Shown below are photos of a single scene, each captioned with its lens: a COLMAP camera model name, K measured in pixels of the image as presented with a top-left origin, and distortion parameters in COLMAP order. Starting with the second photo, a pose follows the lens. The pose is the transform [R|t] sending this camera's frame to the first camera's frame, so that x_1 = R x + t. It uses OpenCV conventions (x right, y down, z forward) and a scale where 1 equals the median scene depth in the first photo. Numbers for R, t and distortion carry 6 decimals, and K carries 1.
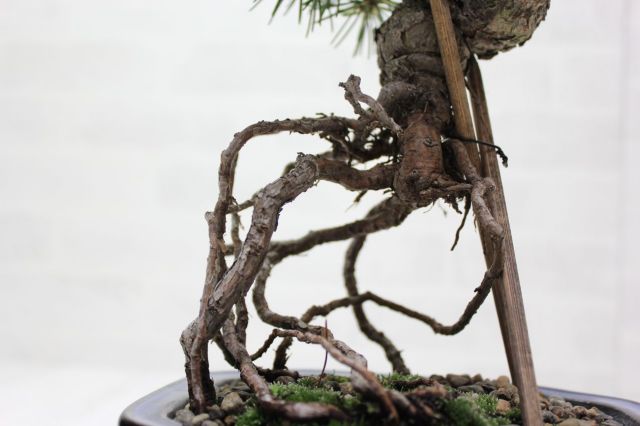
lens RADIAL K [[694.3, 0, 320.0], [0, 694.3, 213.0], [0, 0, 1]] dist [-0.094730, 0.001087]
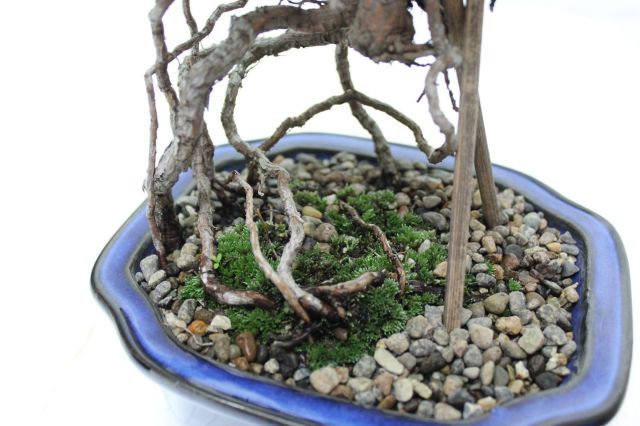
lens RADIAL K [[713.1, 0, 320.0], [0, 713.1, 213.0], [0, 0, 1]] dist [-0.063823, 0.002557]
pose [[0.980909, 0.080813, -0.176881, 0.237130], [0.048858, 0.777978, 0.626388, -0.412976], [0.188230, -0.623072, 0.759178, 0.177417]]
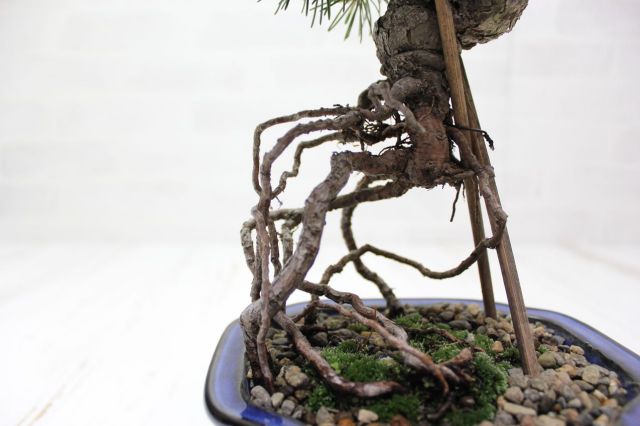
lens RADIAL K [[521.3, 0, 320.0], [0, 521.3, 213.0], [0, 0, 1]] dist [-0.130702, 0.006610]
pose [[0.983199, -0.065482, 0.170390, -0.185961], [0.027199, 0.975577, 0.217969, -0.161385], [-0.180502, -0.209672, 0.960967, 0.169898]]
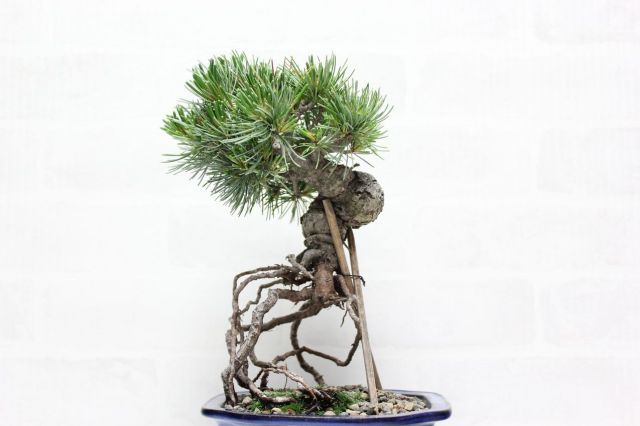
lens RADIAL K [[860.7, 0, 320.0], [0, 860.7, 213.0], [0, 0, 1]] dist [-0.027301, -0.012857]
pose [[0.995034, -0.051497, 0.085181, -0.084319], [0.052632, 0.998552, -0.011131, -0.271134], [-0.084484, 0.015559, 0.996303, -1.657375]]
